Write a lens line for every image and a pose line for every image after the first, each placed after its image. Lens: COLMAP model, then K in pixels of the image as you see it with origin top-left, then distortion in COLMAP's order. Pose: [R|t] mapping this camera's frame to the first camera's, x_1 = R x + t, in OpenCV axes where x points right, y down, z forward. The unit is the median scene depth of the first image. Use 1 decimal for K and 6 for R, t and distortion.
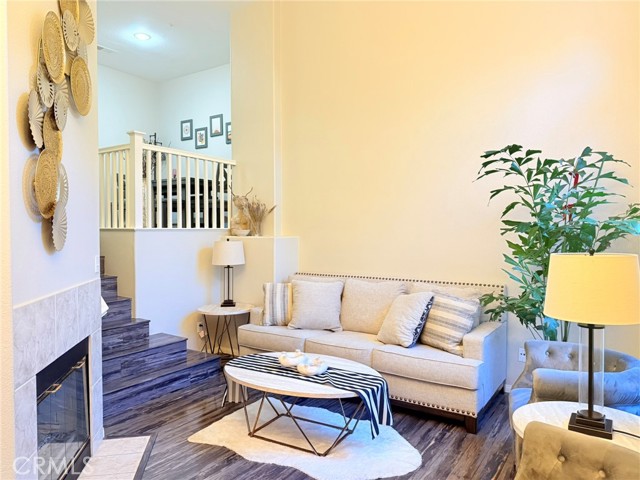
lens RADIAL K [[452.4, 0, 318.7], [0, 452.4, 238.8], [0, 0, 1]] dist [0.043088, -0.044218]
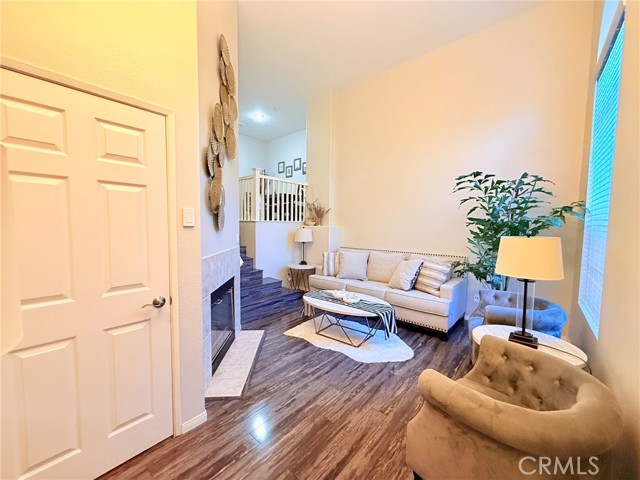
lens RADIAL K [[255.6, 0, 317.0], [0, 255.6, 239.4], [0, 0, 1]] dist [0.001580, 0.000966]
pose [[0.990901, 0.019082, -0.133235, -0.017556], [-0.013636, 0.999038, 0.041673, 0.008124], [0.133902, -0.039477, 0.990208, -0.005016]]
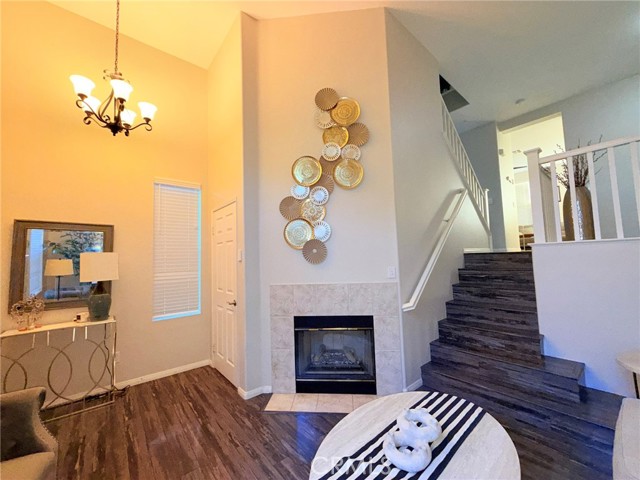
lens RADIAL K [[255.6, 0, 319.4], [0, 255.6, 242.5], [0, 0, 1]] dist [0.001580, 0.000966]
pose [[-0.291762, -0.055042, -0.954906, 0.361267], [0.018678, 0.997825, -0.063223, 0.004372], [0.956308, -0.036282, -0.290100, 0.911261]]
